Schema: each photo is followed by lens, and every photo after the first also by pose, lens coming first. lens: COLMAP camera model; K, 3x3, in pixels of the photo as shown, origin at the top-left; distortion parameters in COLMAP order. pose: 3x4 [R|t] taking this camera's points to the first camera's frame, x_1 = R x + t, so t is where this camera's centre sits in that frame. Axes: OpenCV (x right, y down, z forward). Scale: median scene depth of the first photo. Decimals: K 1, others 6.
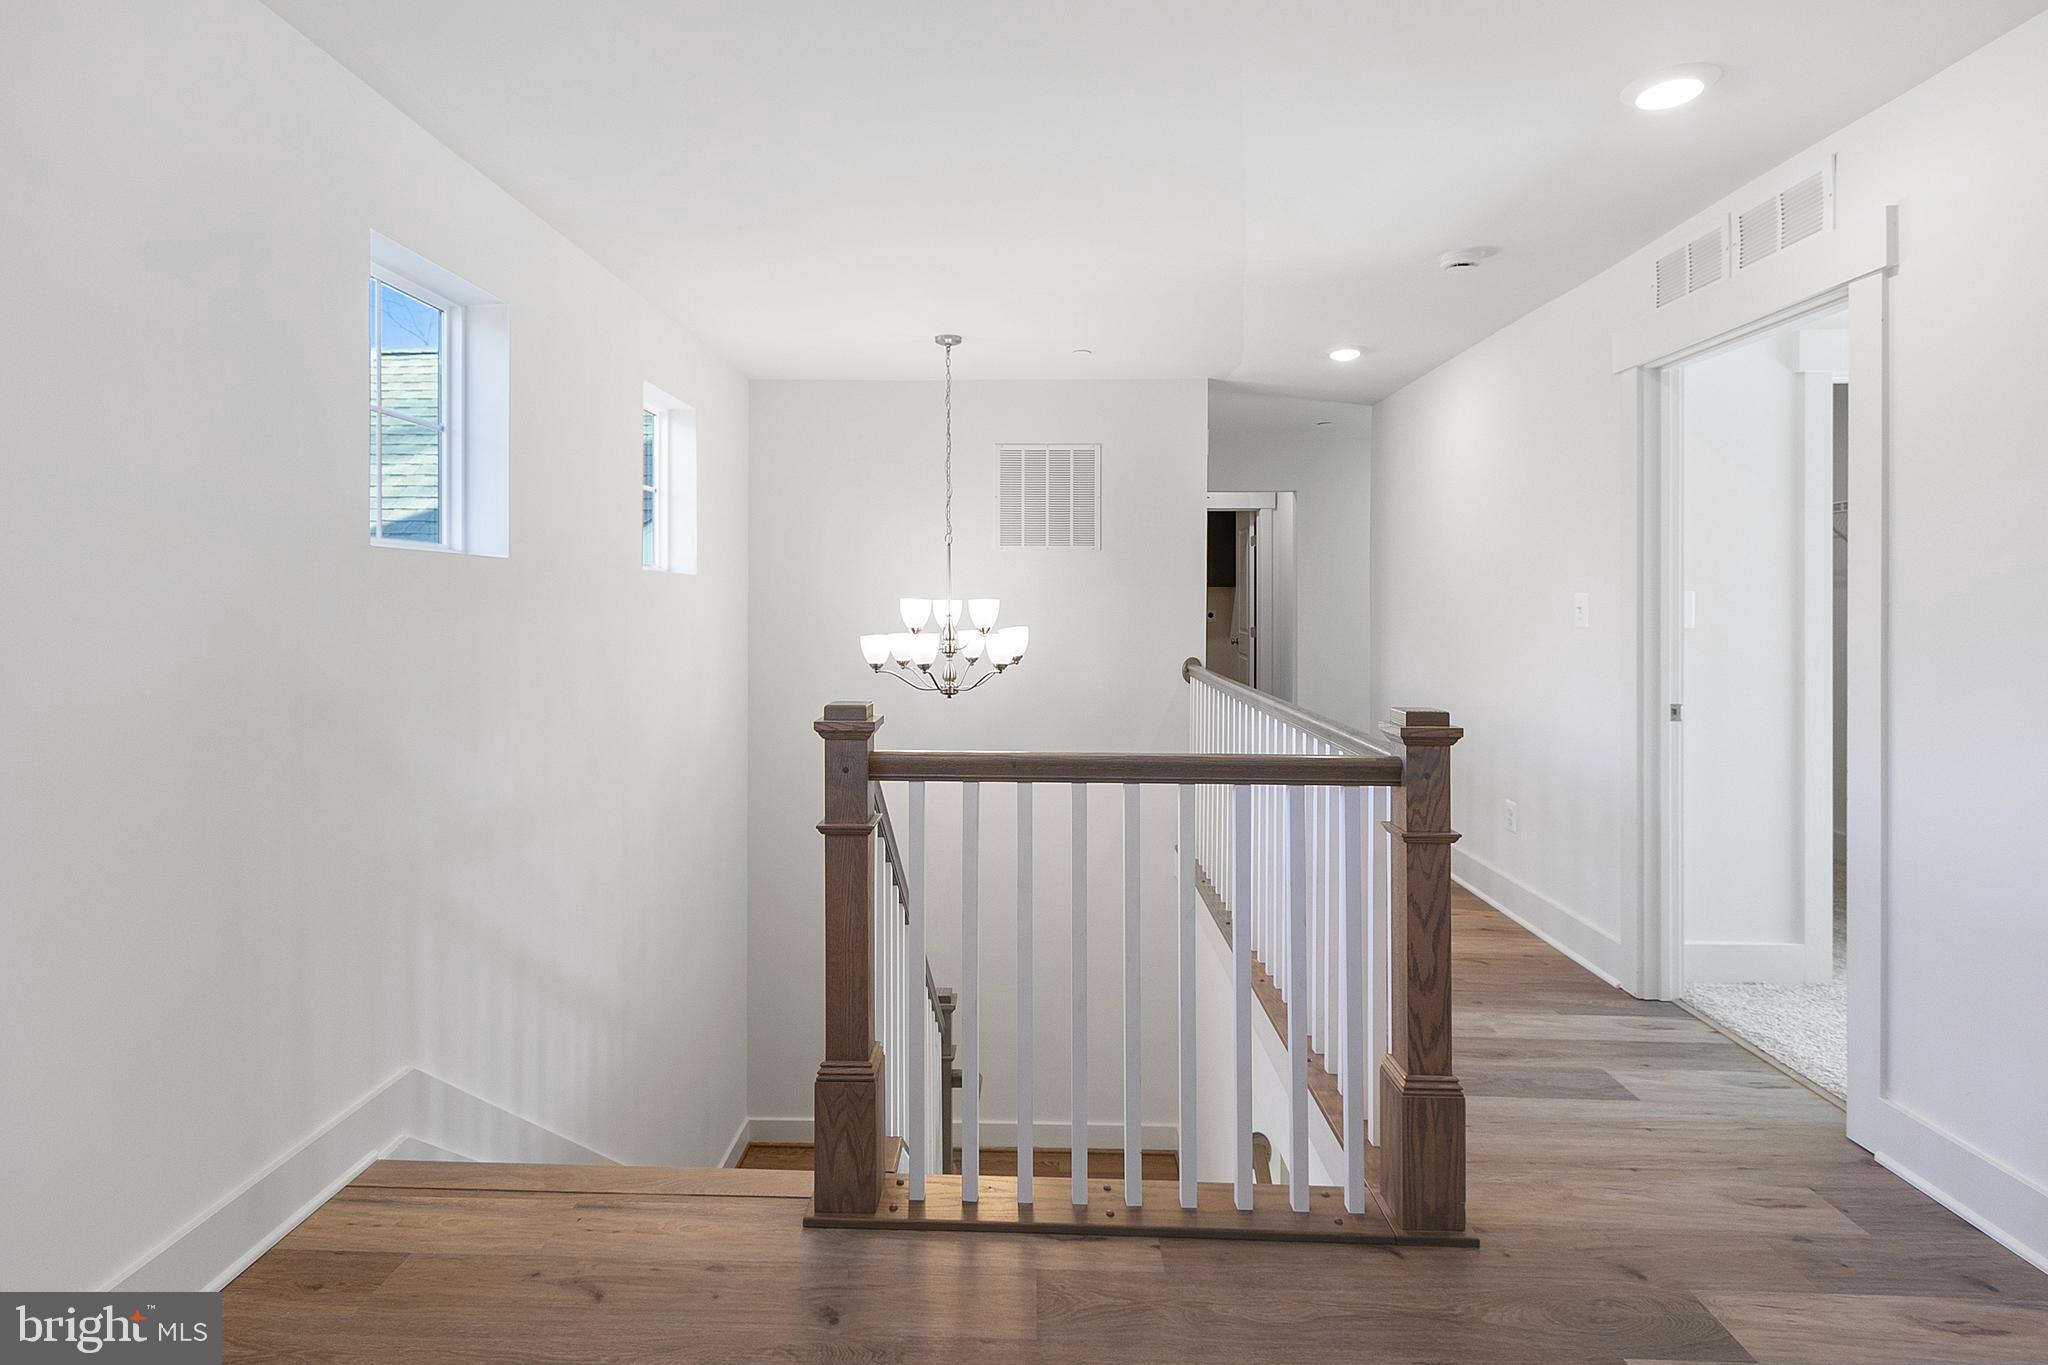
lens RADIAL K [[949.6, 0, 996.9], [0, 949.6, 600.8], [0, 0, 1]] dist [0.002777, -0.000710]
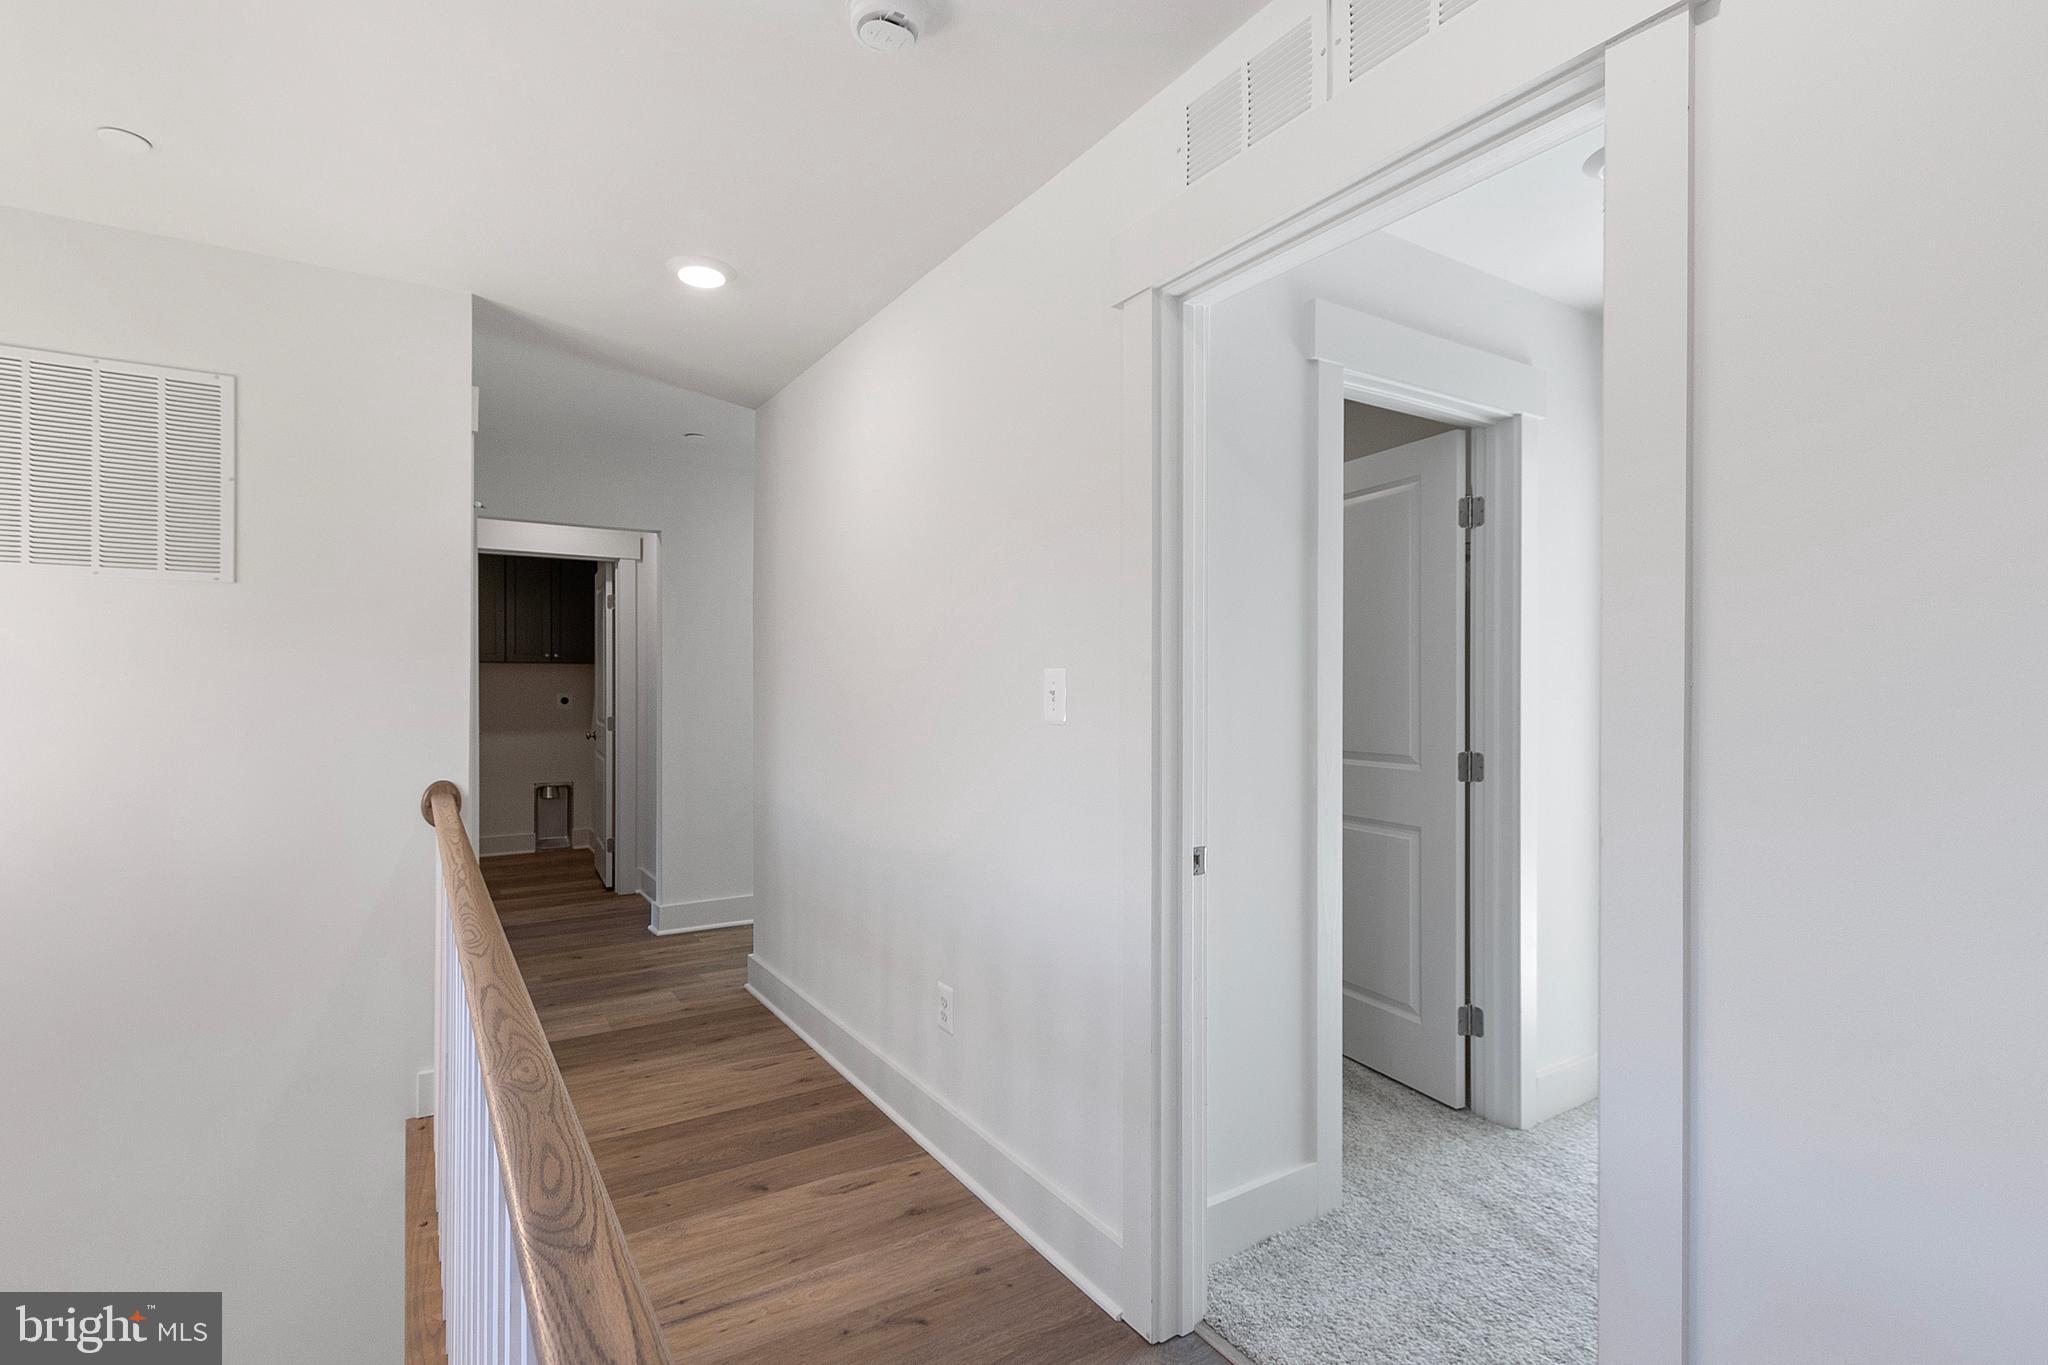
lens RADIAL K [[949.6, 0, 1018.4], [0, 949.6, 681.7], [0, 0, 1]] dist [0.002777, -0.000710]
pose [[0.811359, -0.001022, 0.584547, 0.197394], [0.000708, 0.999999, 0.000766, -0.000053], [-0.584548, -0.000208, 0.811359, 0.436081]]
